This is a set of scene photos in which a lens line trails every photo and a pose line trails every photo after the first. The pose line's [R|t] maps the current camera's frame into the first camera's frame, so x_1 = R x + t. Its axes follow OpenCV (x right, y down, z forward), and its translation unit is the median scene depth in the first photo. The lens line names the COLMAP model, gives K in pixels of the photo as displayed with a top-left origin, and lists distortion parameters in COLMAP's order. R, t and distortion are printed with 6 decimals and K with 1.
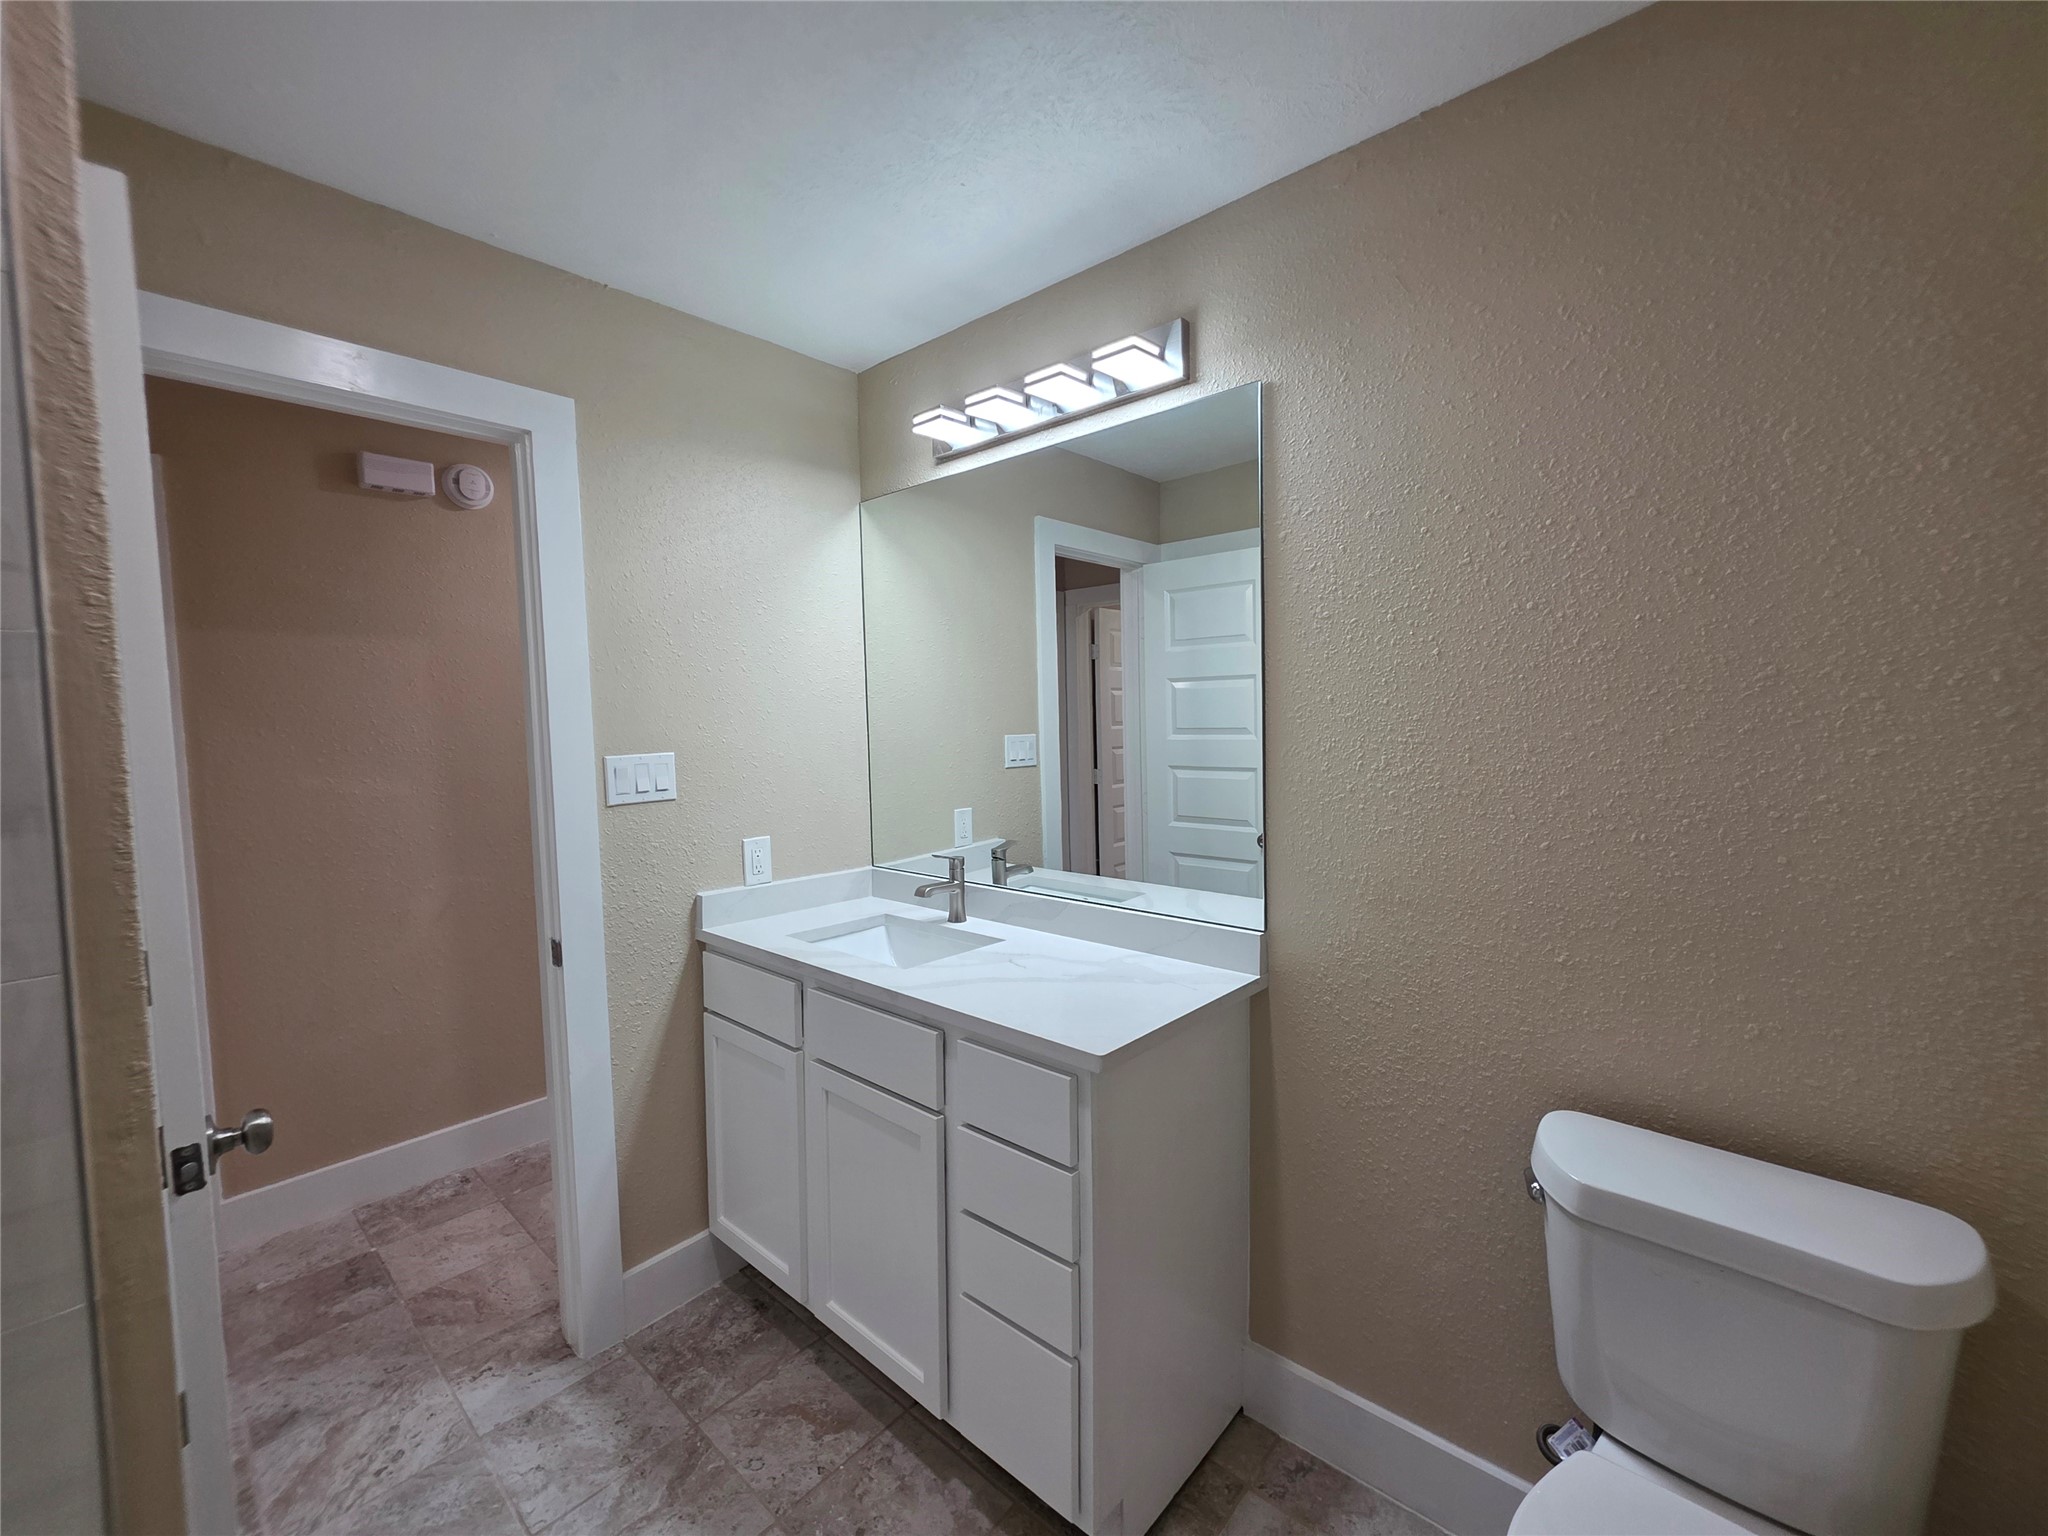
lens RADIAL K [[815.7, 0, 1025.7], [0, 815.7, 757.1], [0, 0, 1]] dist [0.000584, -0.000324]
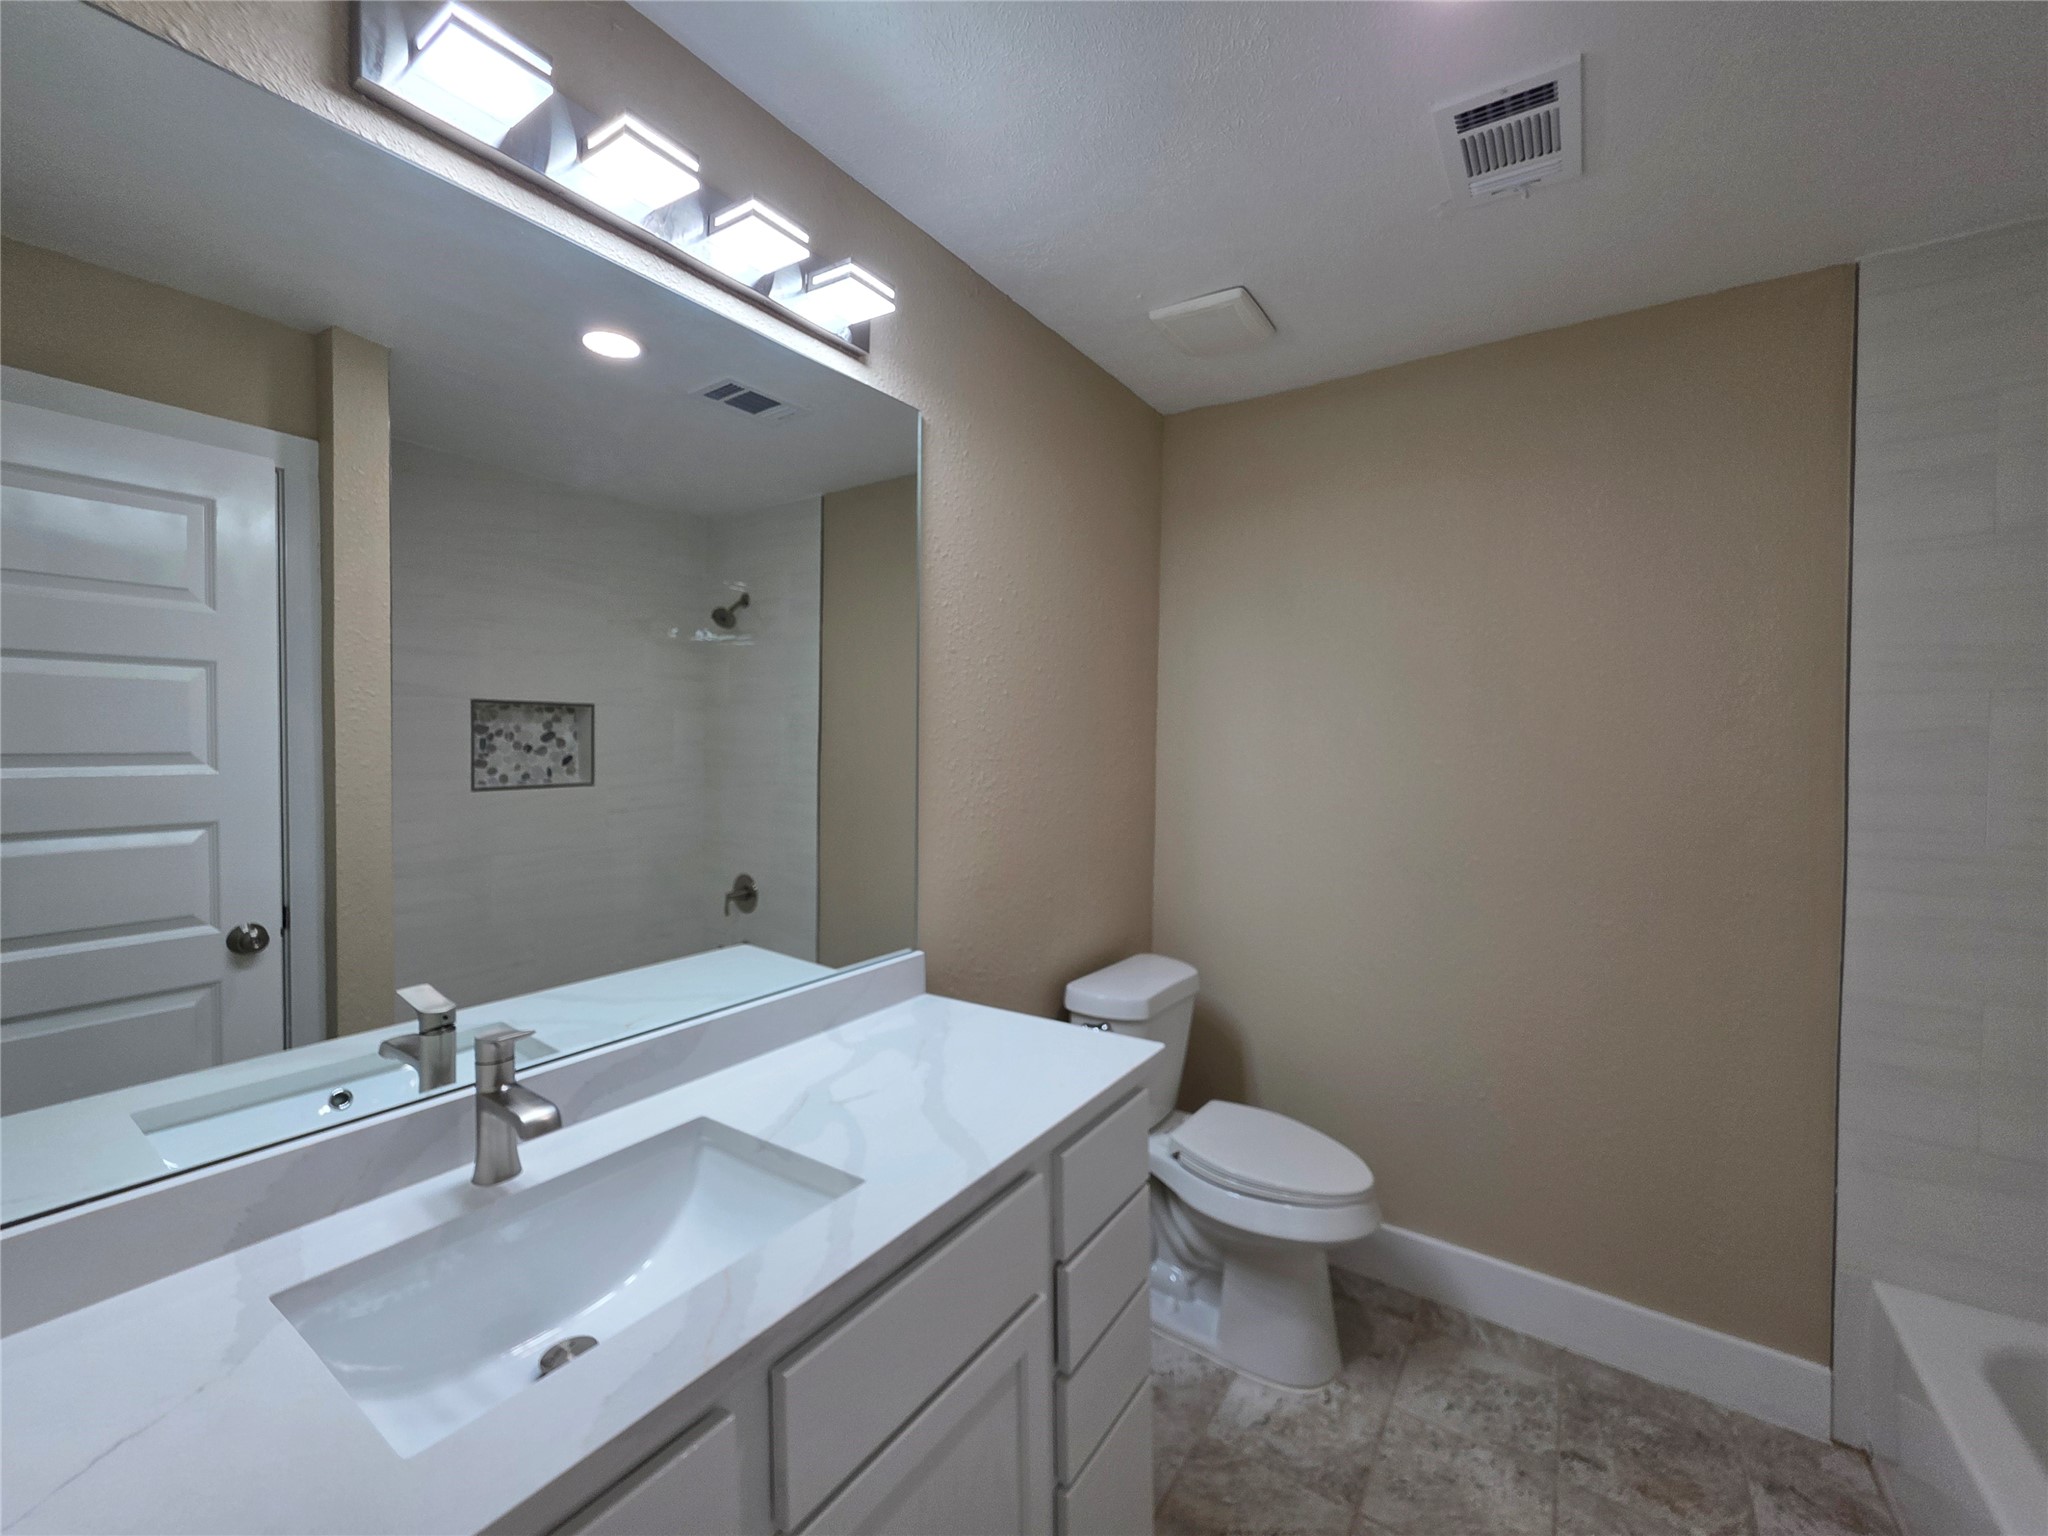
lens RADIAL K [[815.7, 0, 1025.7], [0, 815.7, 757.1], [0, 0, 1]] dist [0.000584, -0.000324]
pose [[-0.132135, 0.004907, 0.991220, -0.681306], [0.045635, 0.998958, 0.001138, -0.017720], [-0.990181, 0.045385, -0.132221, 0.927701]]
